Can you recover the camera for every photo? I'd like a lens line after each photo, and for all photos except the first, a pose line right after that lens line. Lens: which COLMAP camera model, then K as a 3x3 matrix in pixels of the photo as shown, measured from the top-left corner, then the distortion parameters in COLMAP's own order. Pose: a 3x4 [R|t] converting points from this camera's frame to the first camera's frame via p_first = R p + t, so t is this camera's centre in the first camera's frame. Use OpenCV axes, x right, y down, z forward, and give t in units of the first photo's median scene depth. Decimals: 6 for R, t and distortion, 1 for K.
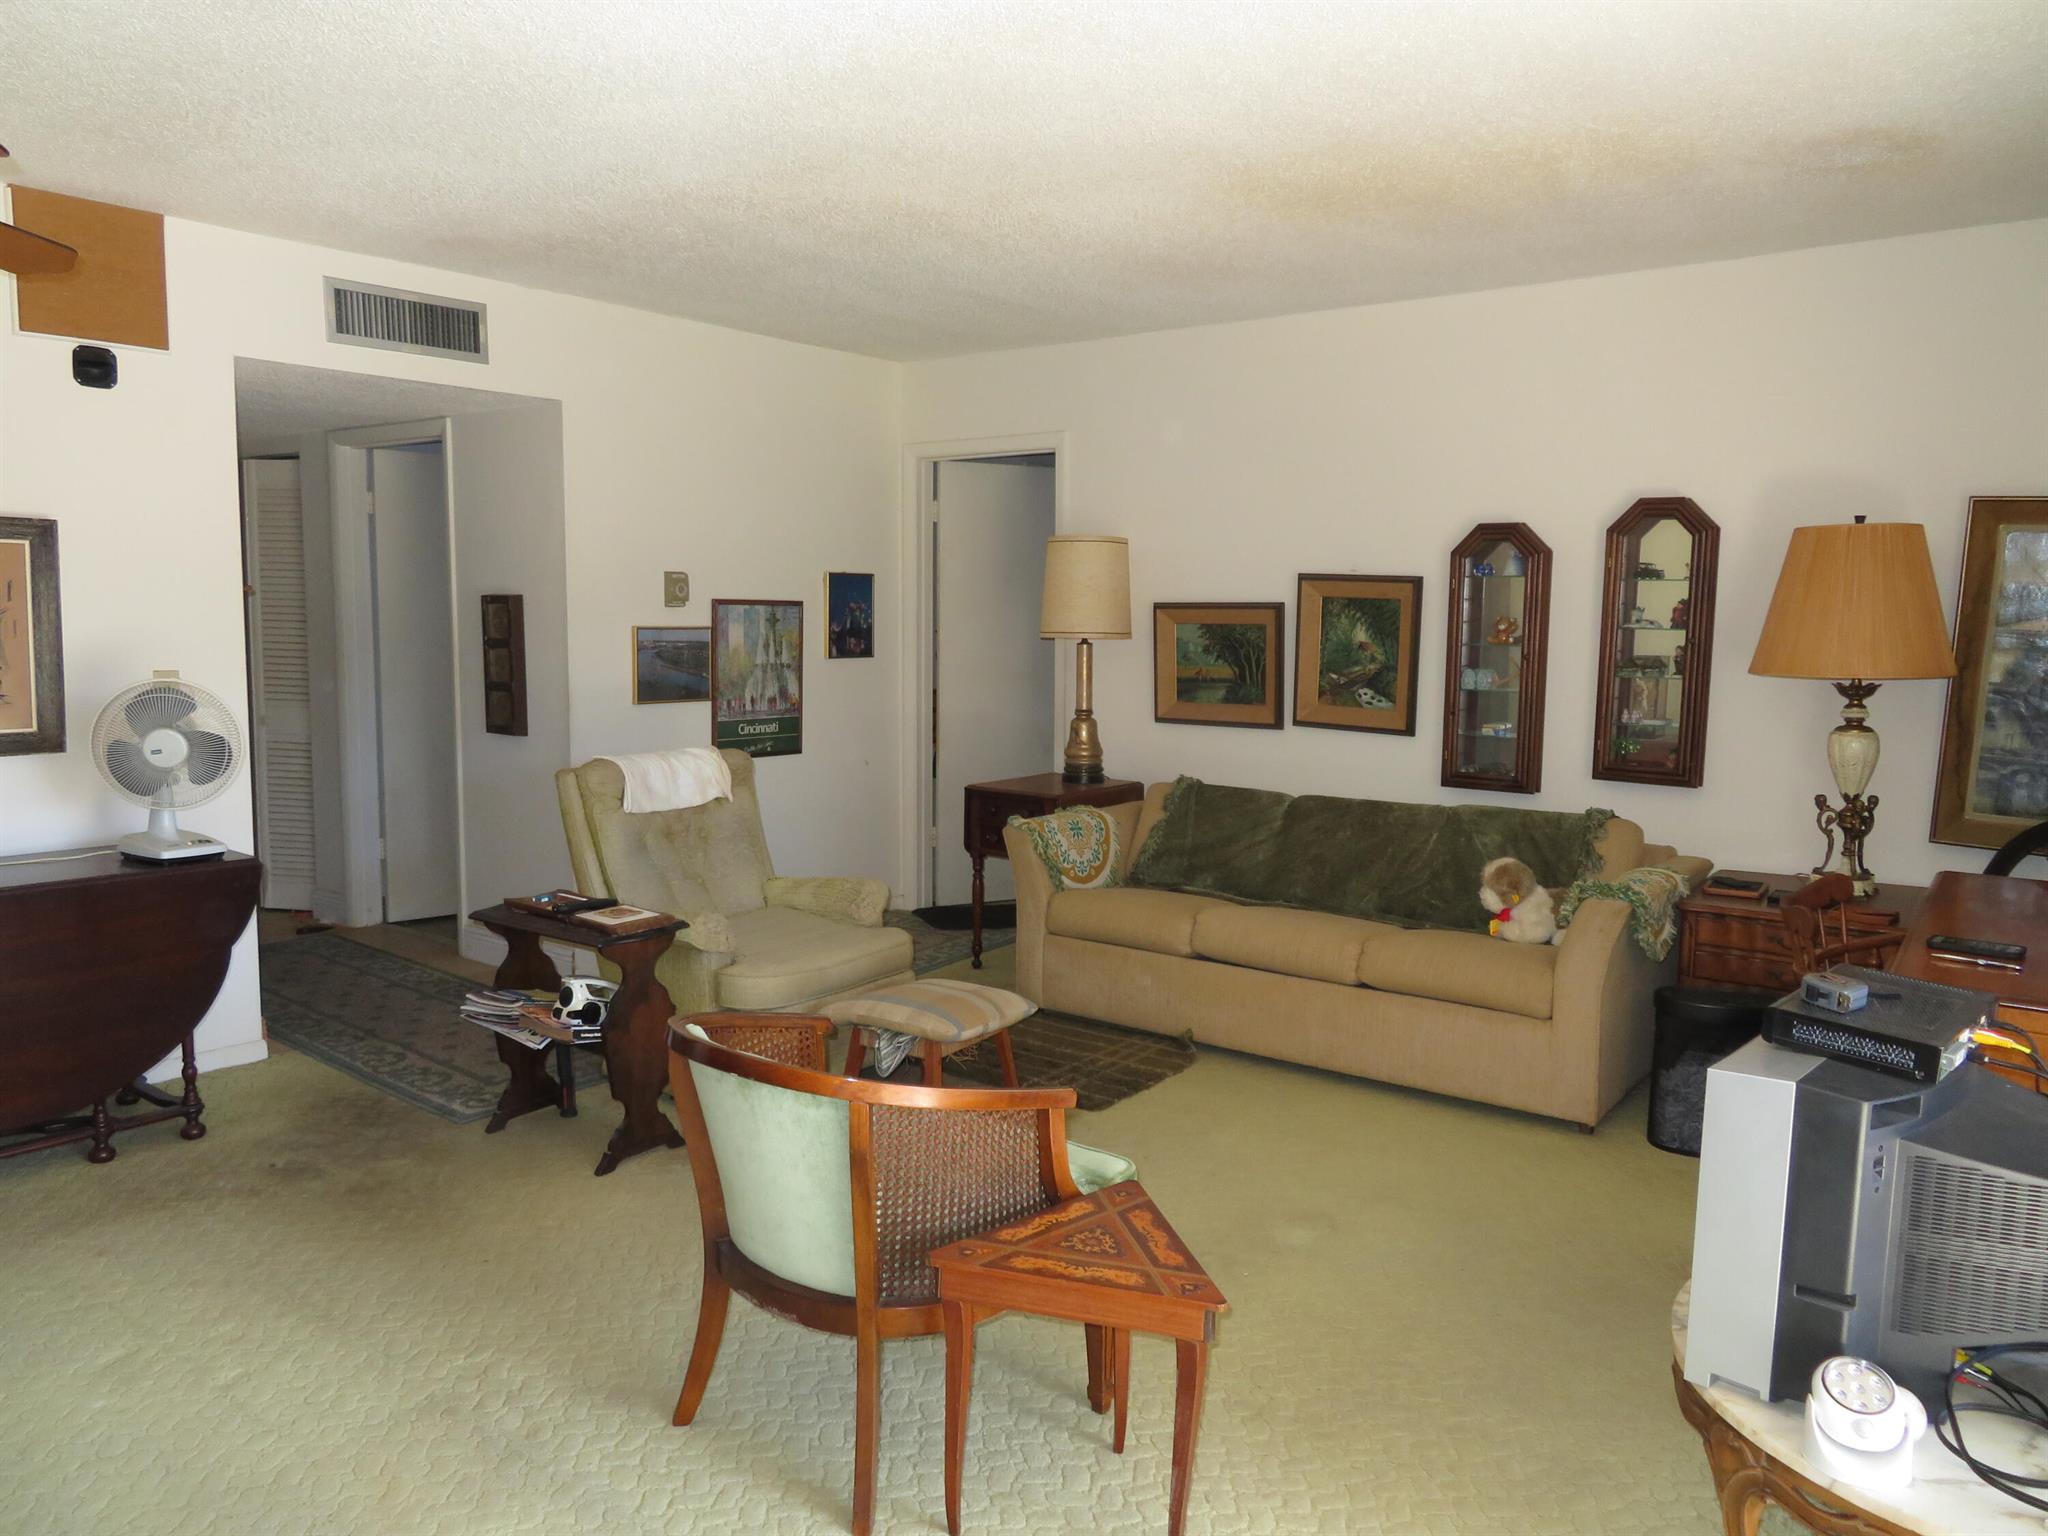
lens RADIAL K [[1442.4, 0, 1017.6], [0, 1442.4, 767.6], [0, 0, 1]] dist [-0.005875, -0.002040]
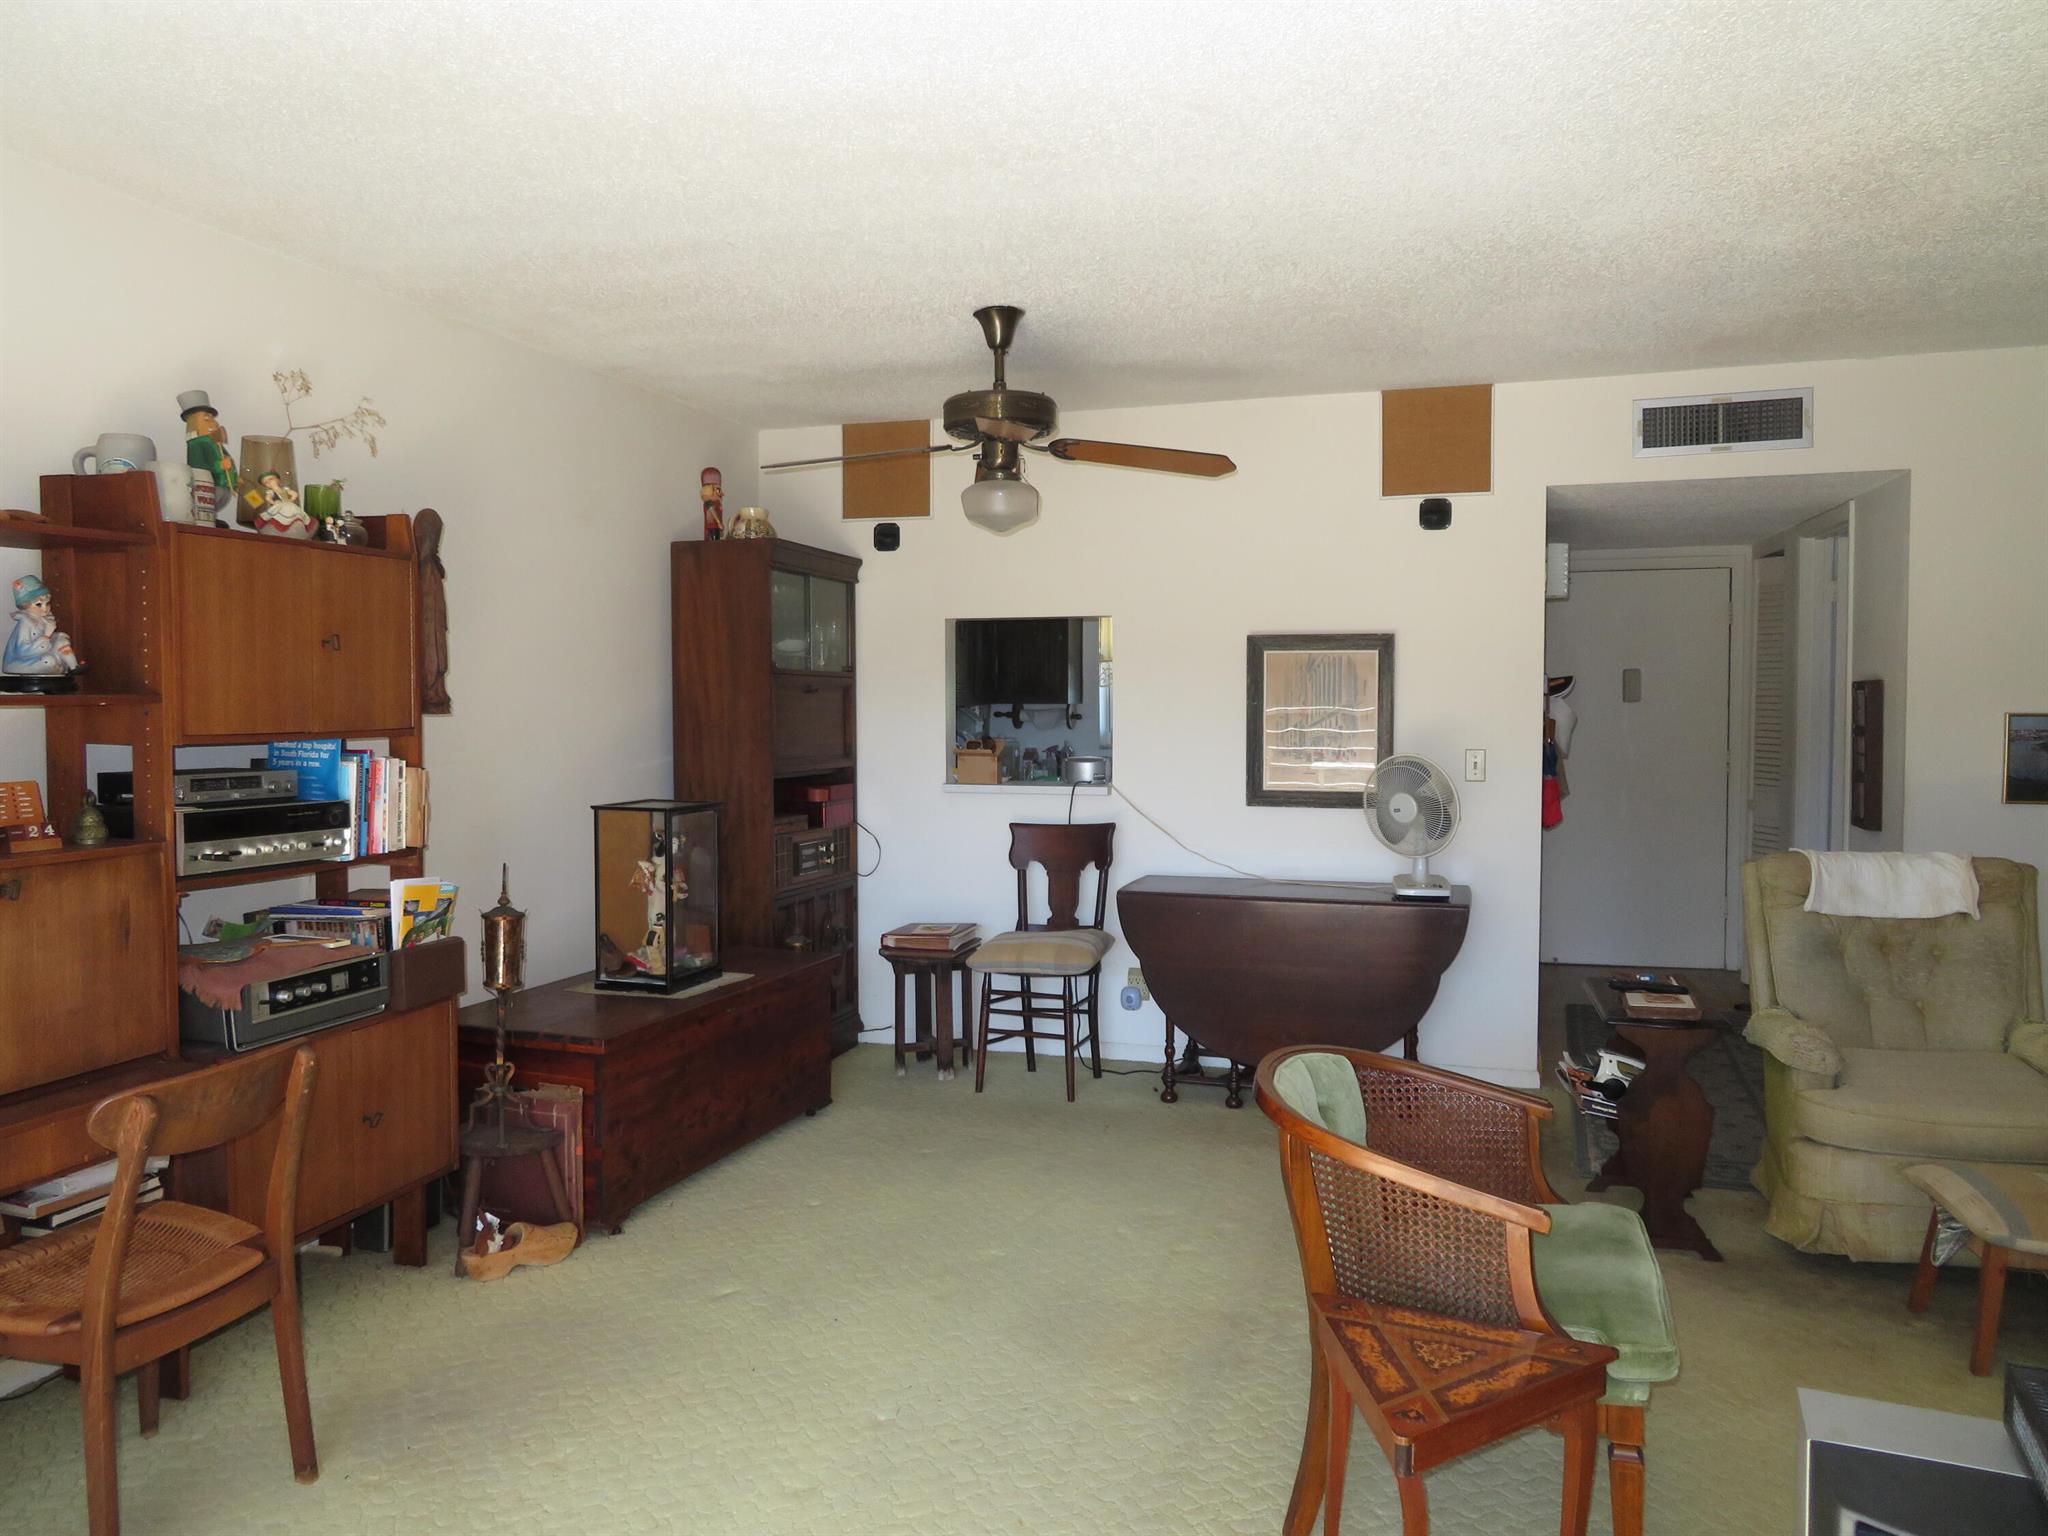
lens RADIAL K [[1442.4, 0, 1017.6], [0, 1442.4, 767.6], [0, 0, 1]] dist [-0.005875, -0.002040]
pose [[0.362564, 0.029325, -0.931497, 1.038386], [-0.090116, 0.995924, -0.003722, -0.029817], [0.927592, 0.085292, 0.363729, 0.468169]]
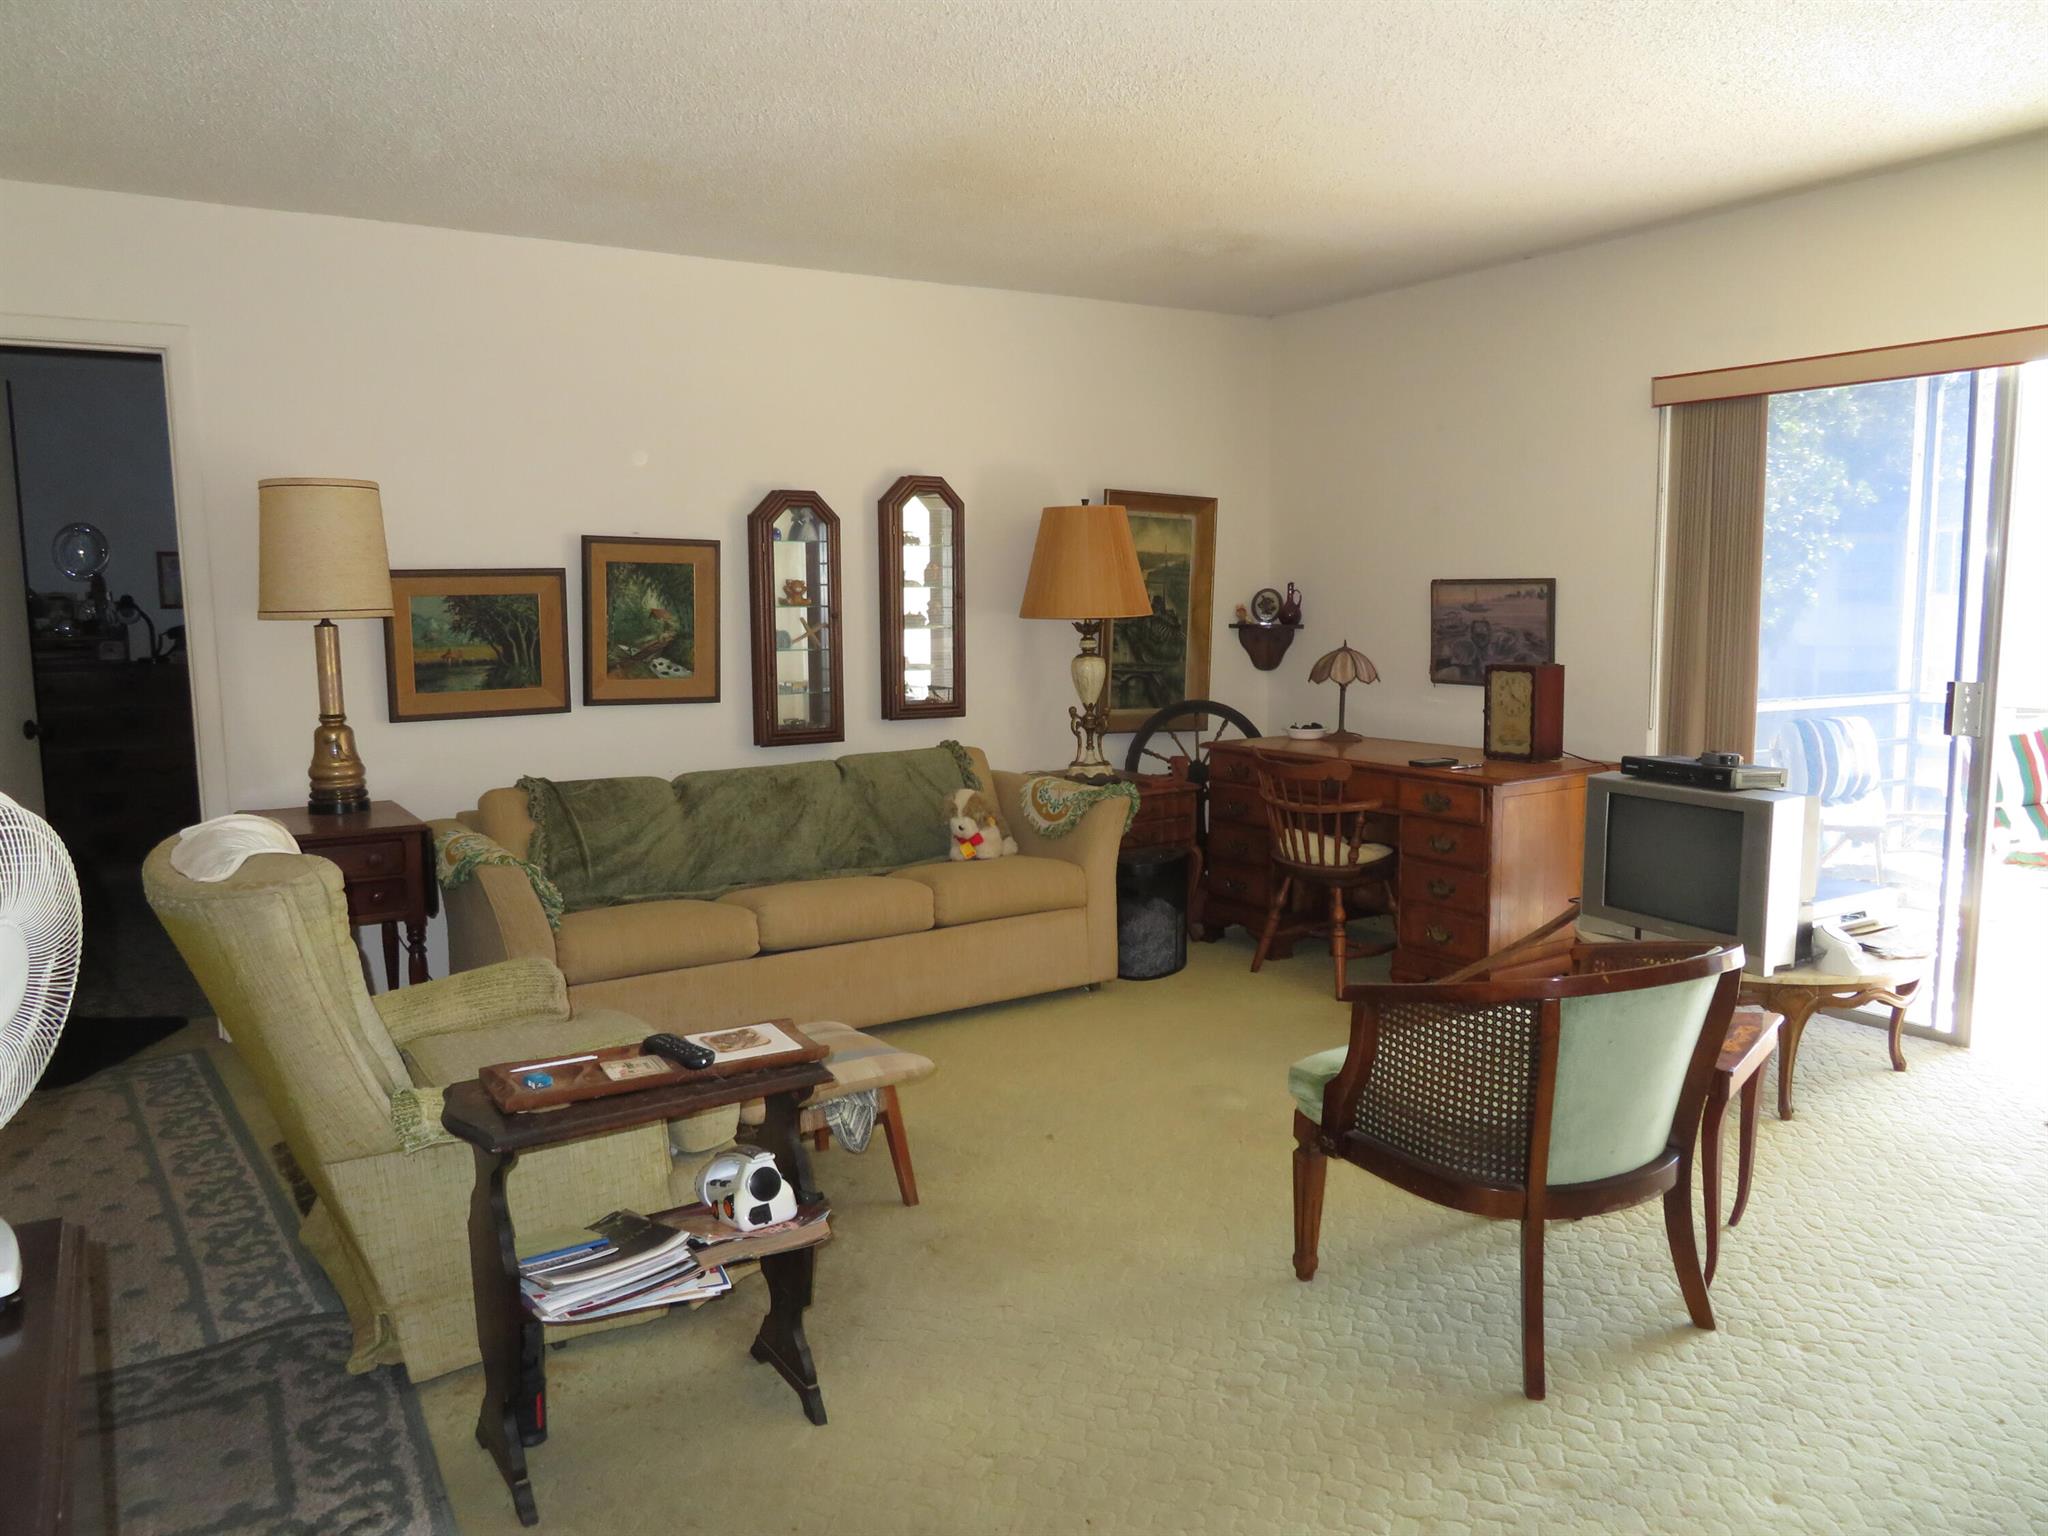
lens RADIAL K [[1442.4, 0, 1017.6], [0, 1442.4, 767.6], [0, 0, 1]] dist [-0.005875, -0.002040]
pose [[0.359168, -0.131062, 0.924024, -0.531768], [0.116601, 0.988634, 0.094904, -0.043888], [-0.925960, 0.073655, 0.370368, 0.412793]]
